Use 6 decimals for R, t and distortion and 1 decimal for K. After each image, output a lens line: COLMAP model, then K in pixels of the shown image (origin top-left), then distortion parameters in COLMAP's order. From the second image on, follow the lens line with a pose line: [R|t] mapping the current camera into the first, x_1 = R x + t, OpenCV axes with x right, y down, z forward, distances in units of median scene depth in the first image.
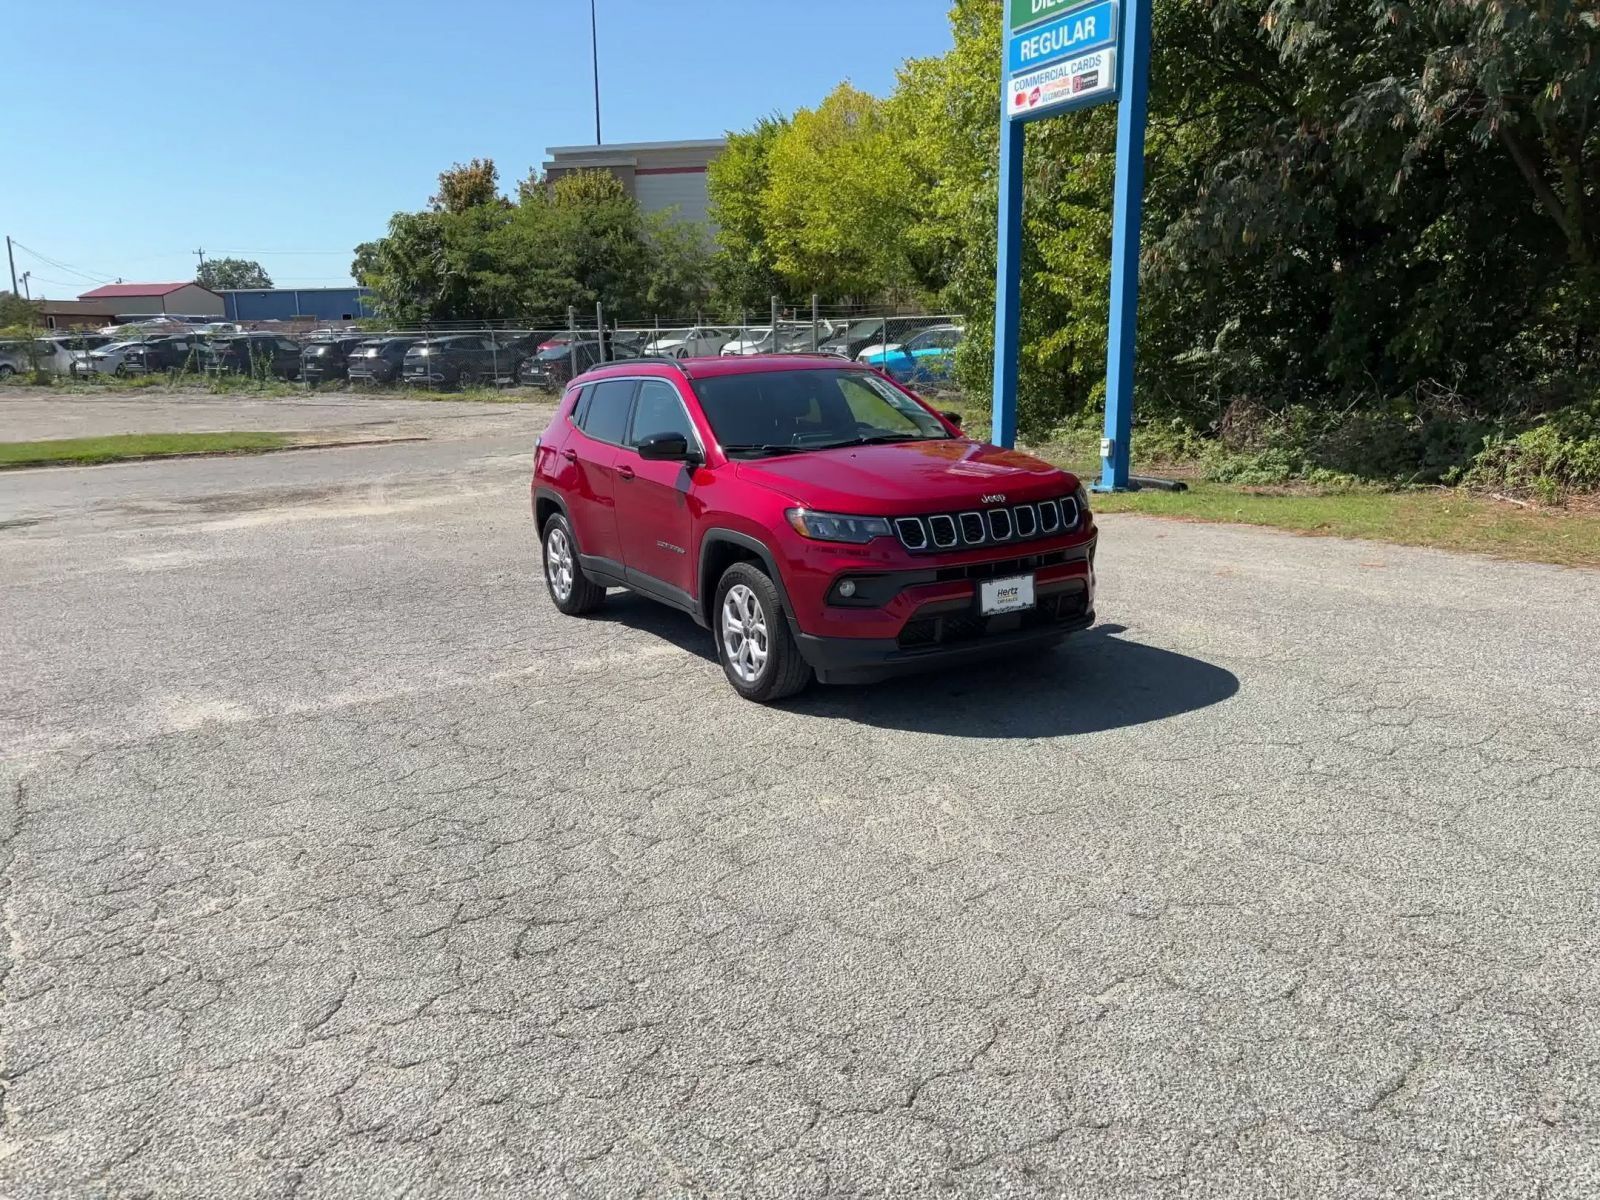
lens RADIAL K [[1209.2, 0, 788.2], [0, 1209.2, 604.2], [0, 0, 1]] dist [0.043663, -0.053178]
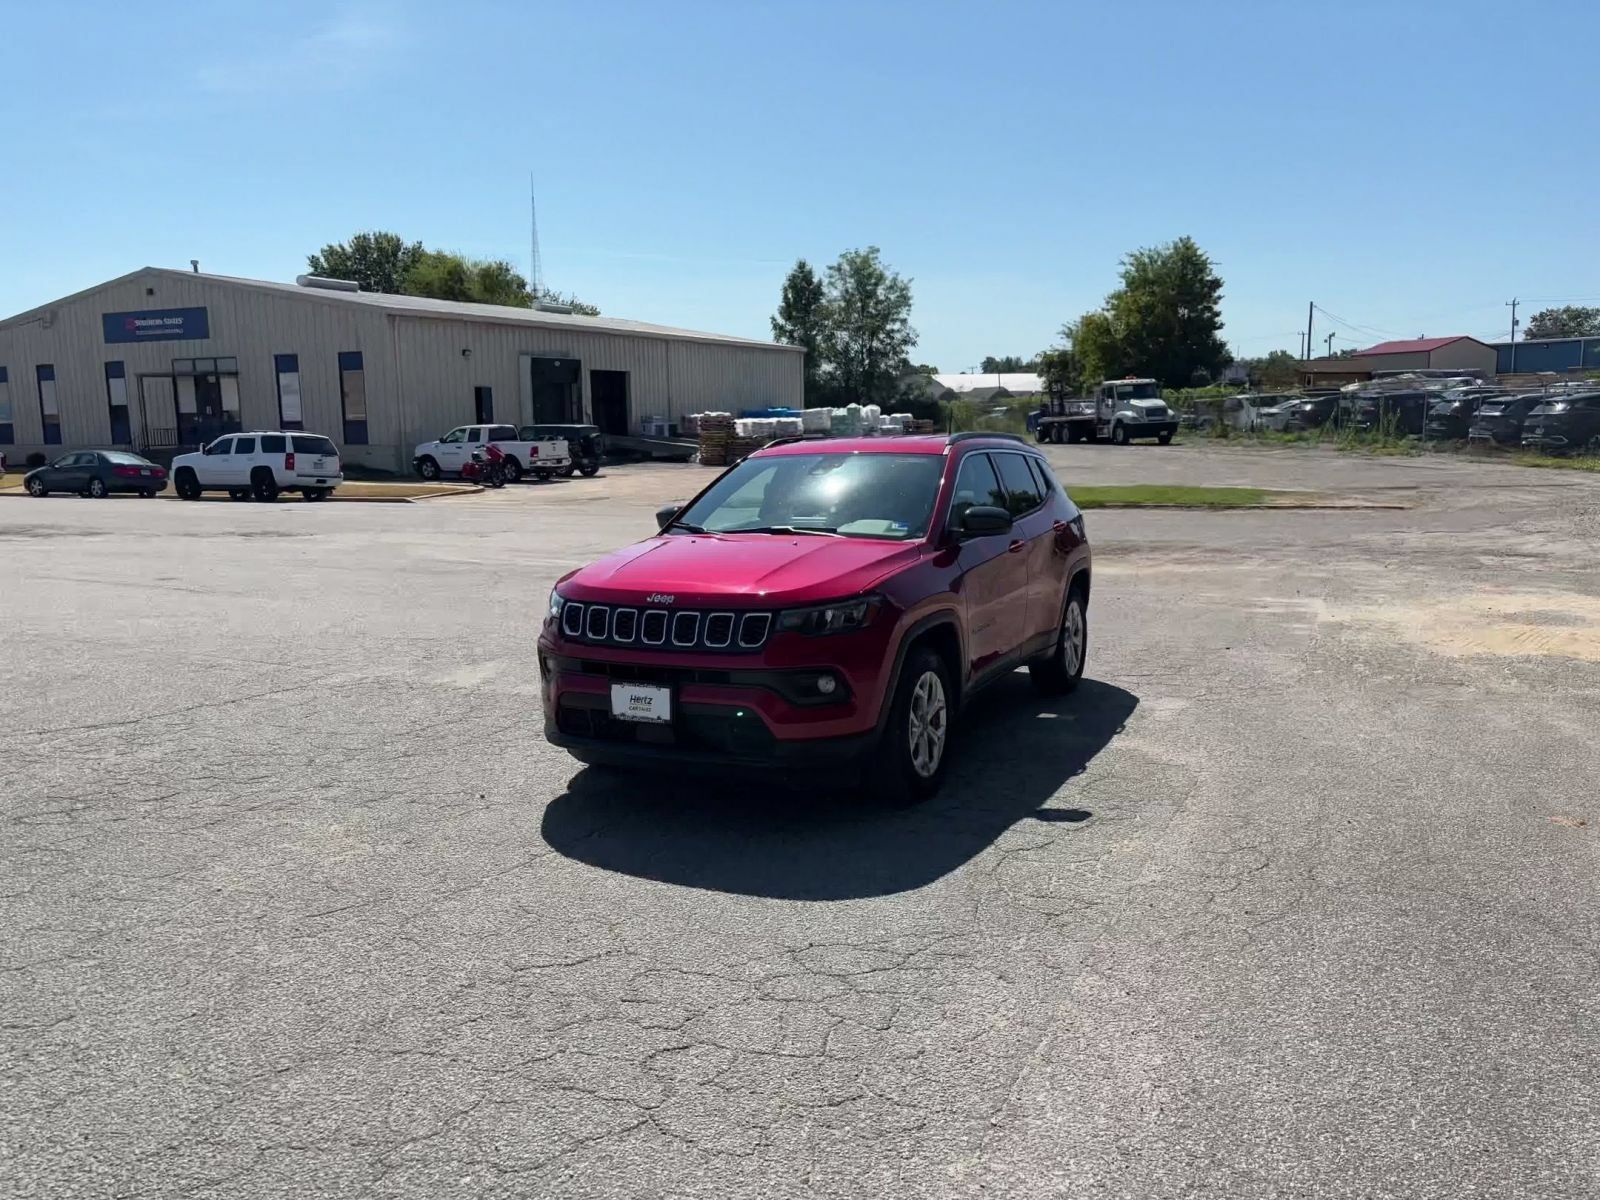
lens RADIAL K [[1209.2, 0, 795.0], [0, 1209.2, 614.2], [0, 0, 1]] dist [0.043663, -0.053178]
pose [[0.549562, 0.146298, -0.822544, 0.416372], [-0.173985, 0.983004, 0.058593, -0.062315], [0.817136, 0.110910, 0.565675, 0.237174]]
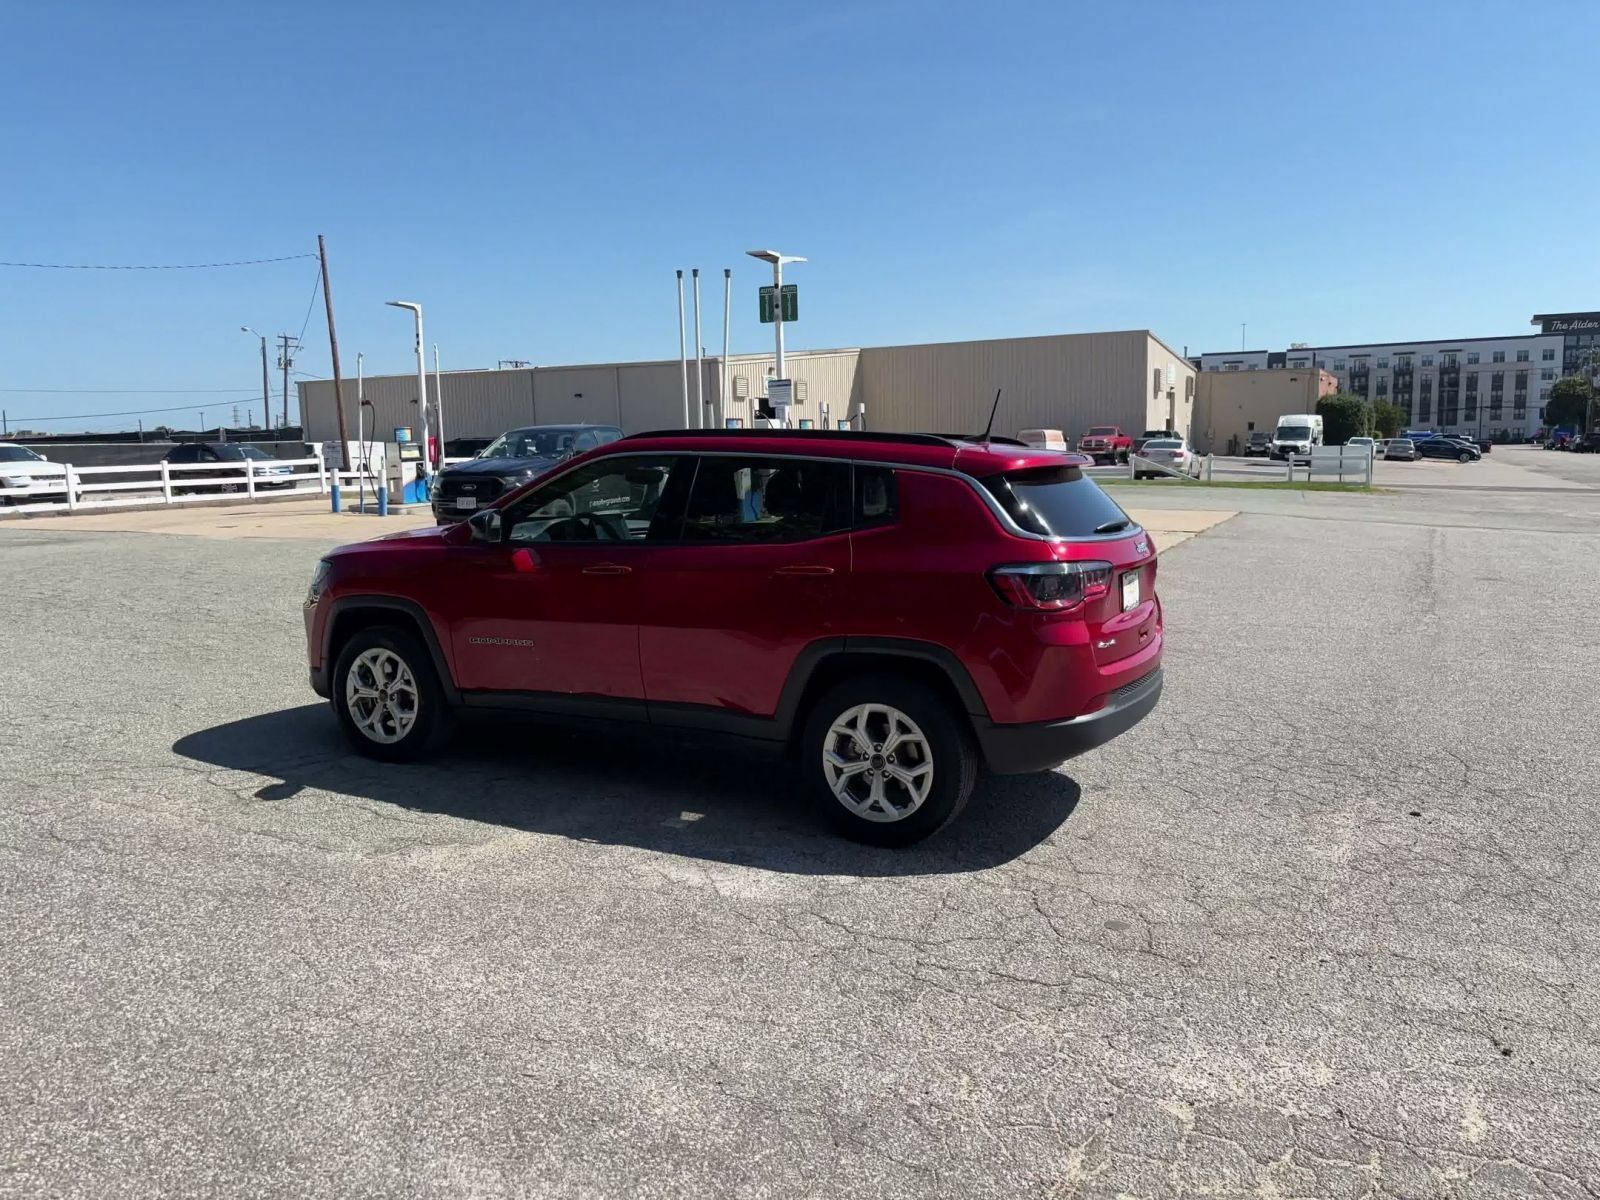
lens RADIAL K [[1209.2, 0, 802.8], [0, 1209.2, 630.8], [0, 0, 1]] dist [0.043663, -0.053178]
pose [[-0.840082, 0.118556, -0.529345, 0.208912], [-0.080201, 0.937956, 0.337352, -0.201654], [0.536497, 0.325858, -0.778452, 0.959046]]
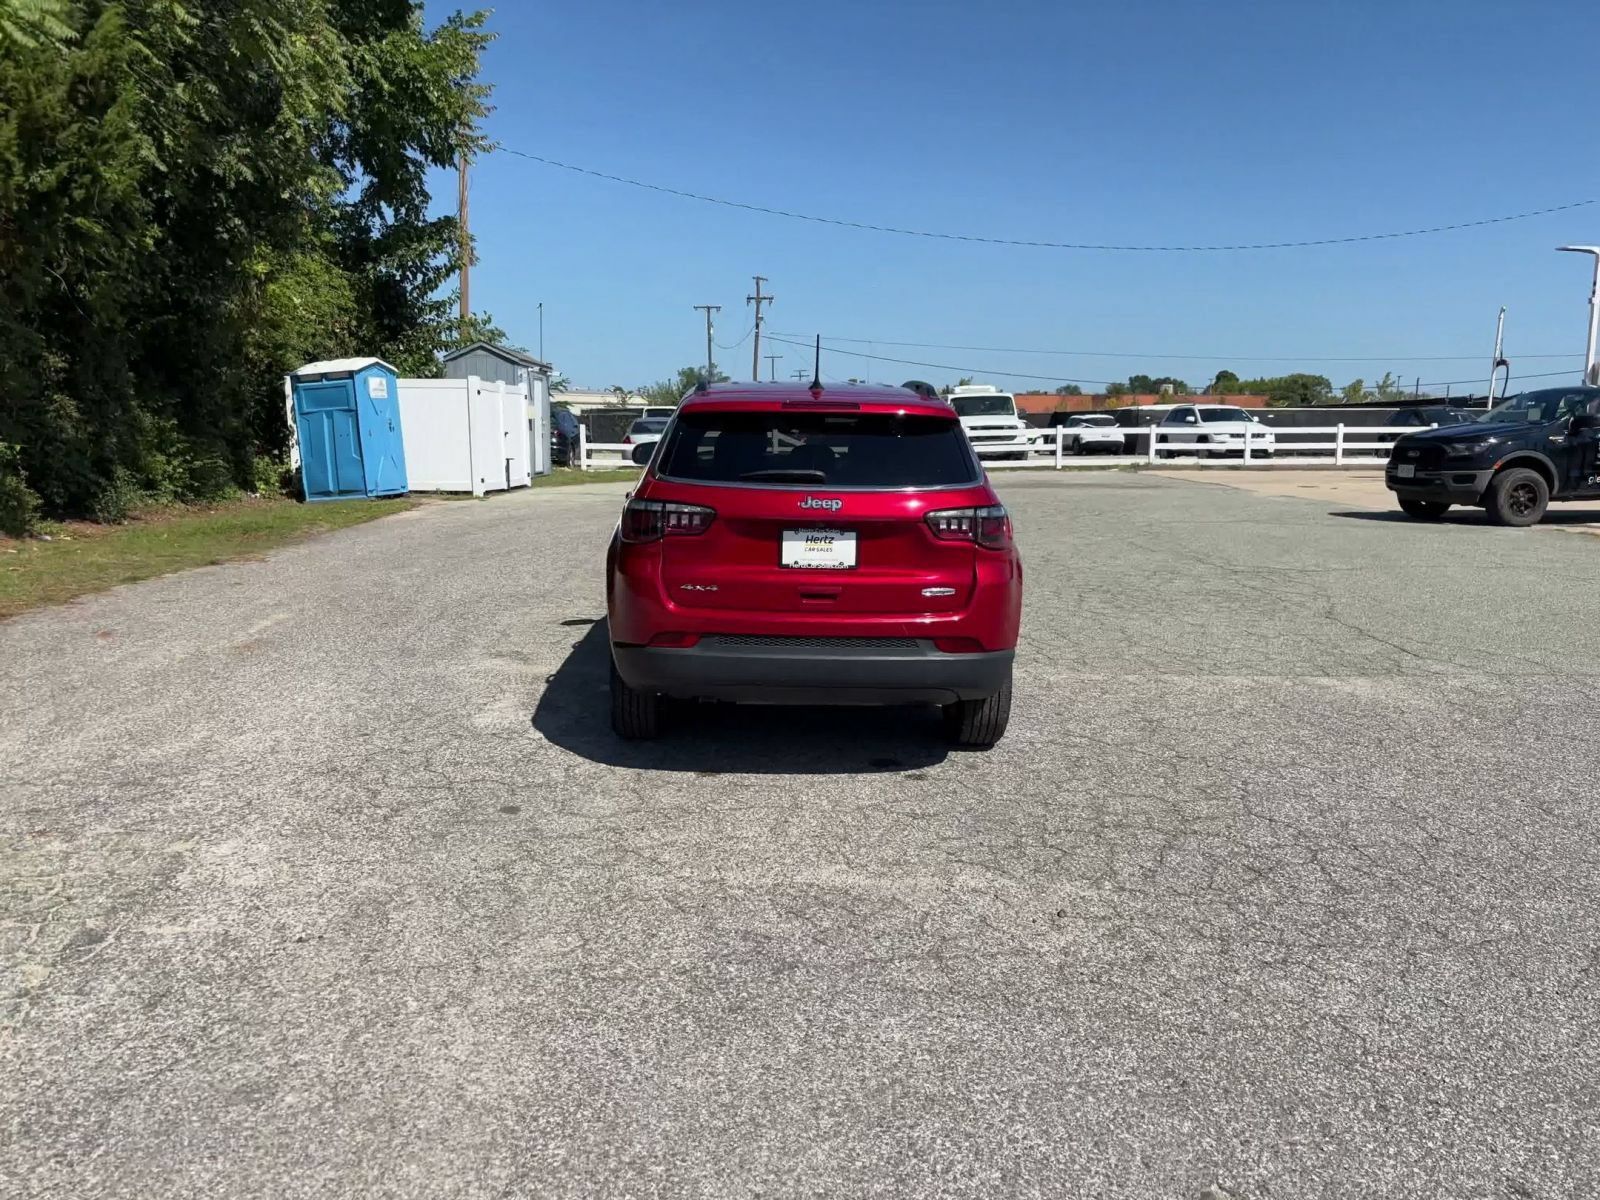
lens RADIAL K [[1209.2, 0, 780.7], [0, 1209.2, 612.7], [0, 0, 1]] dist [0.043663, -0.053178]
pose [[-0.871754, -0.062090, 0.485993, -0.264042], [0.115600, 0.937865, 0.327178, -0.191928], [-0.476111, 0.341400, -0.810410, 1.012117]]
